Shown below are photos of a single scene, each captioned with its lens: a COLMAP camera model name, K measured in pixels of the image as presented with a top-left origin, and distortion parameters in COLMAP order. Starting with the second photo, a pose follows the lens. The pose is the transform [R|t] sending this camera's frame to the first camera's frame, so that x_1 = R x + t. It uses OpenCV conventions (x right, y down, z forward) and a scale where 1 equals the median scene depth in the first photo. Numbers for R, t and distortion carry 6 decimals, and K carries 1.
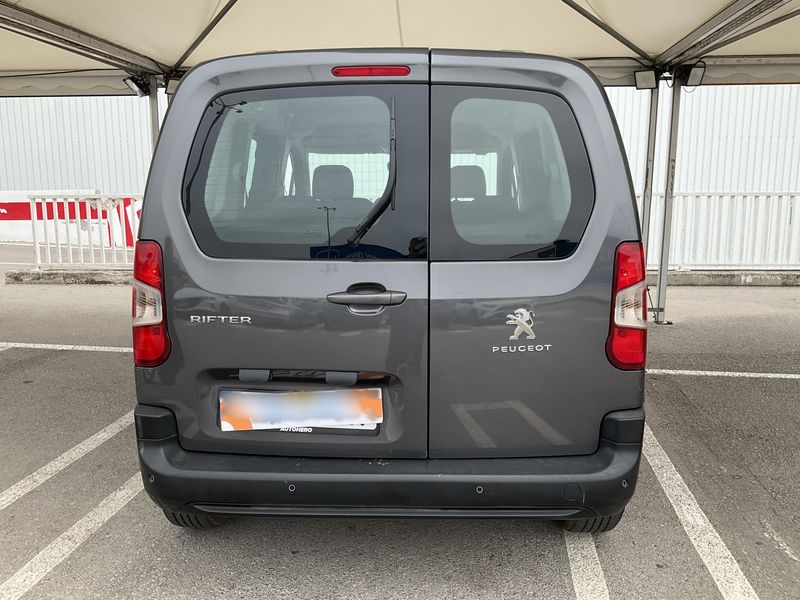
lens RADIAL K [[666.6, 0, 400.0], [0, 666.6, 300.0], [0, 0, 1]] dist [0.019534, -0.003163]
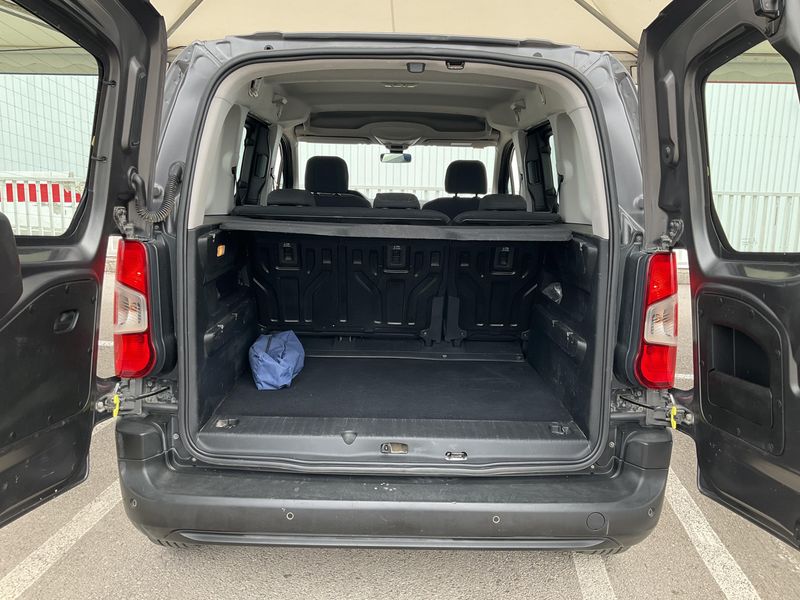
lens RADIAL K [[663.4, 0, 400.0], [0, 663.4, 300.0], [0, 0, 1]] dist [0.007915, 0.008178]
pose [[0.999166, 0.017226, 0.037033, -0.049021], [-0.017894, 0.999682, 0.017770, -0.029306], [-0.036716, -0.018417, 0.999156, 0.093611]]
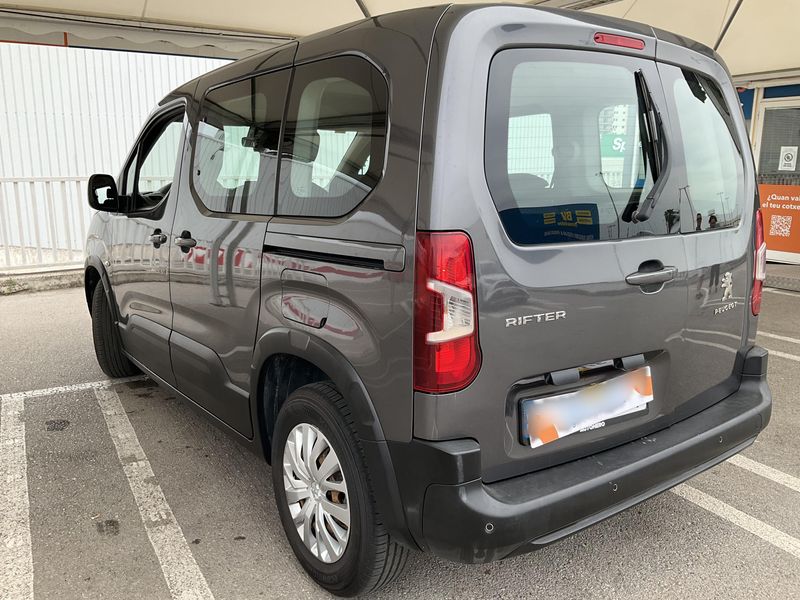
lens RADIAL K [[664.6, 0, 418.3], [0, 664.6, 299.6], [0, 0, 1]] dist [0.012842, -0.081101]
pose [[0.789666, -0.117418, 0.602196, -0.861803], [0.102089, 0.992980, 0.059744, -0.057902], [-0.604983, 0.014299, 0.796110, 0.406727]]
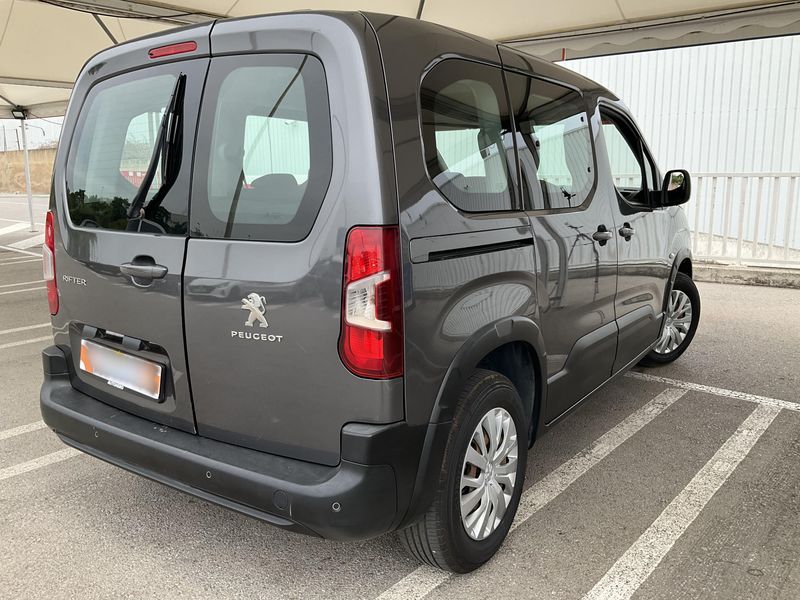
lens RADIAL K [[666.6, 0, 400.0], [0, 666.6, 300.0], [0, 0, 1]] dist [0.019534, -0.003163]
pose [[0.841168, 0.095178, -0.532332, 0.807095], [-0.080505, 0.995460, 0.050772, -0.039371], [0.534747, 0.000148, 0.845012, 0.308680]]
